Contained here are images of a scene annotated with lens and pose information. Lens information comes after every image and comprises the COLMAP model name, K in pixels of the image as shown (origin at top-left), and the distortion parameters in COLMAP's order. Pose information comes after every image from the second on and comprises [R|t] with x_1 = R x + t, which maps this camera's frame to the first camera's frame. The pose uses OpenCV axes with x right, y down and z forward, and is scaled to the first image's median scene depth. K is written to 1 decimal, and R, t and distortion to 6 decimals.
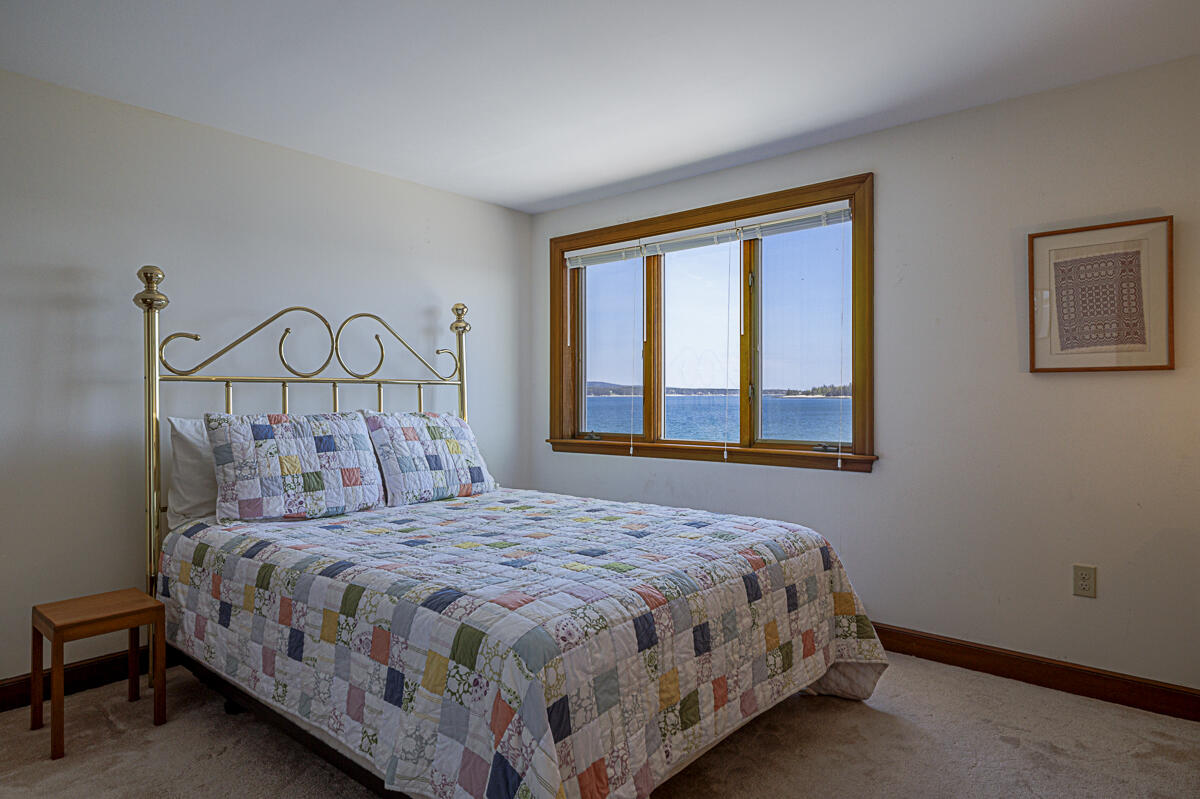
lens RADIAL K [[696.0, 0, 600.0], [0, 696.0, 399.5], [0, 0, 1]] dist [0.003902, 0.000631]
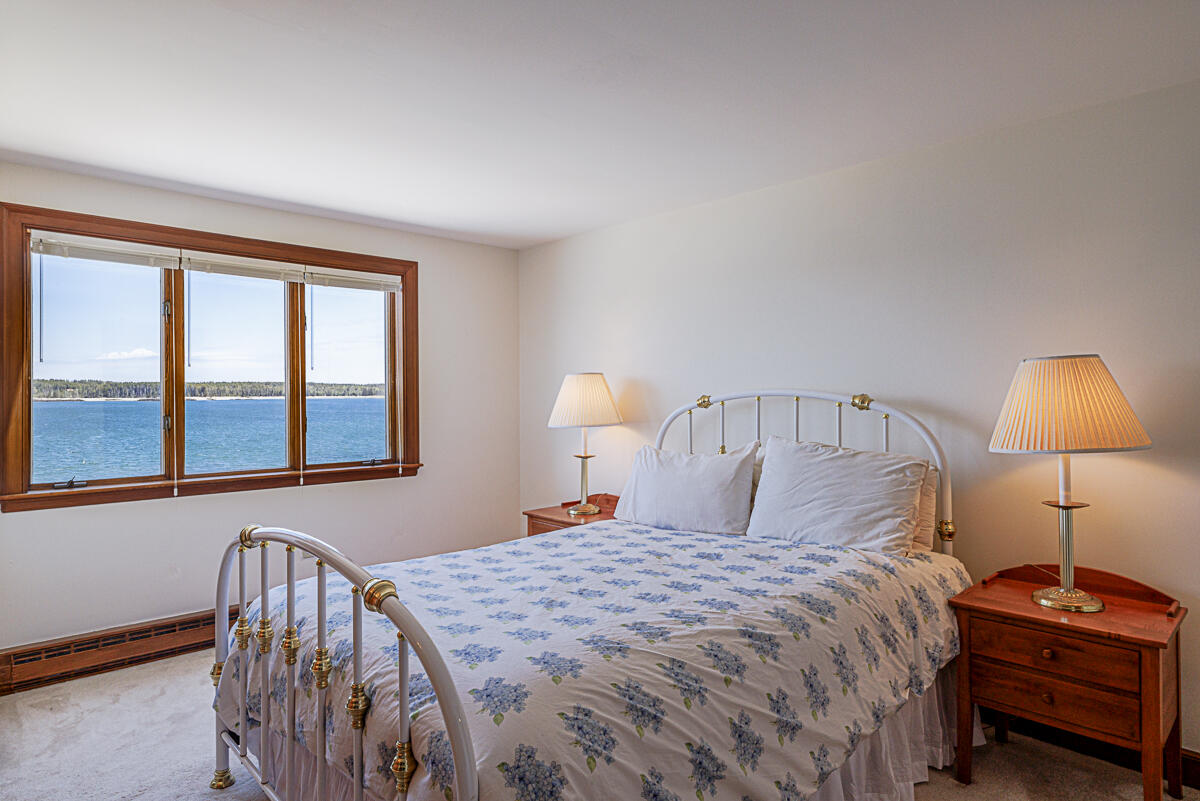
lens RADIAL K [[696.0, 0, 600.0], [0, 696.0, 400.5], [0, 0, 1]] dist [0.003902, 0.000631]
pose [[0.113902, -0.007266, 0.993465, -0.773156], [0.012580, 0.999904, 0.005871, -0.040092], [-0.993412, 0.011829, 0.113983, 0.379913]]
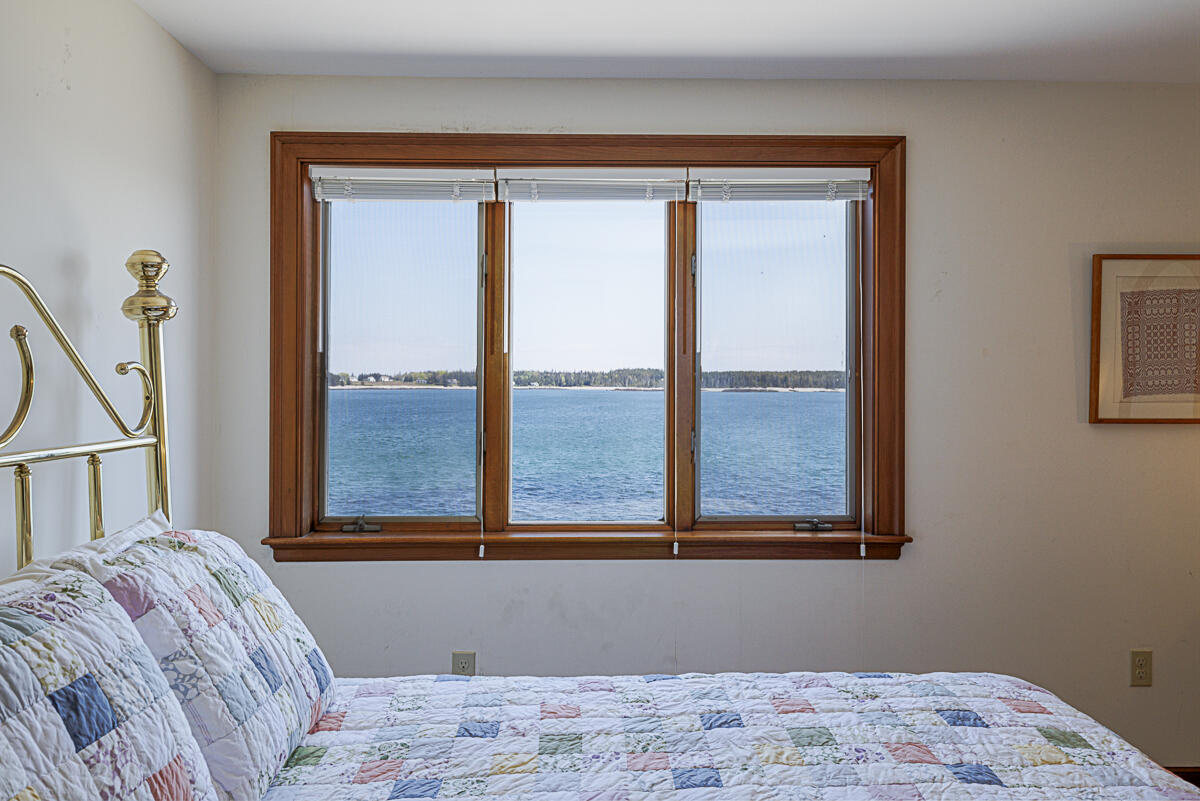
lens RADIAL K [[887.5, 0, 600.0], [0, 887.5, 400.5], [0, 0, 1]] dist [0.006324, -0.001199]
pose [[0.749985, -0.006459, 0.661424, -0.353423], [0.000830, 0.999961, 0.008823, -0.052682], [-0.661455, -0.006068, 0.749960, 0.420581]]
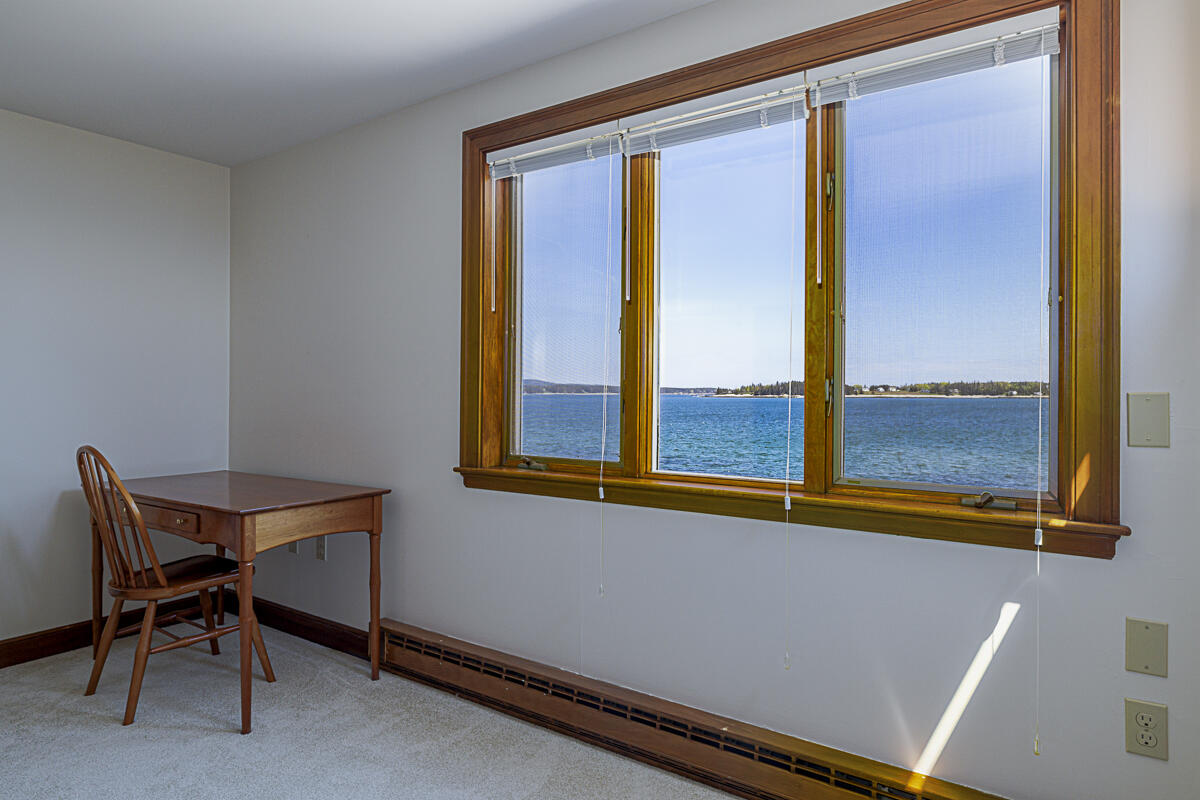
lens RADIAL K [[702.2, 0, 600.0], [0, 702.2, 400.0], [0, 0, 1]] dist [0.000553, 0.000204]
pose [[0.994876, 0.005669, 0.100943, -0.015388], [-0.006070, 0.999975, 0.003664, -0.005011], [-0.100920, -0.004258, 0.994885, 0.438377]]
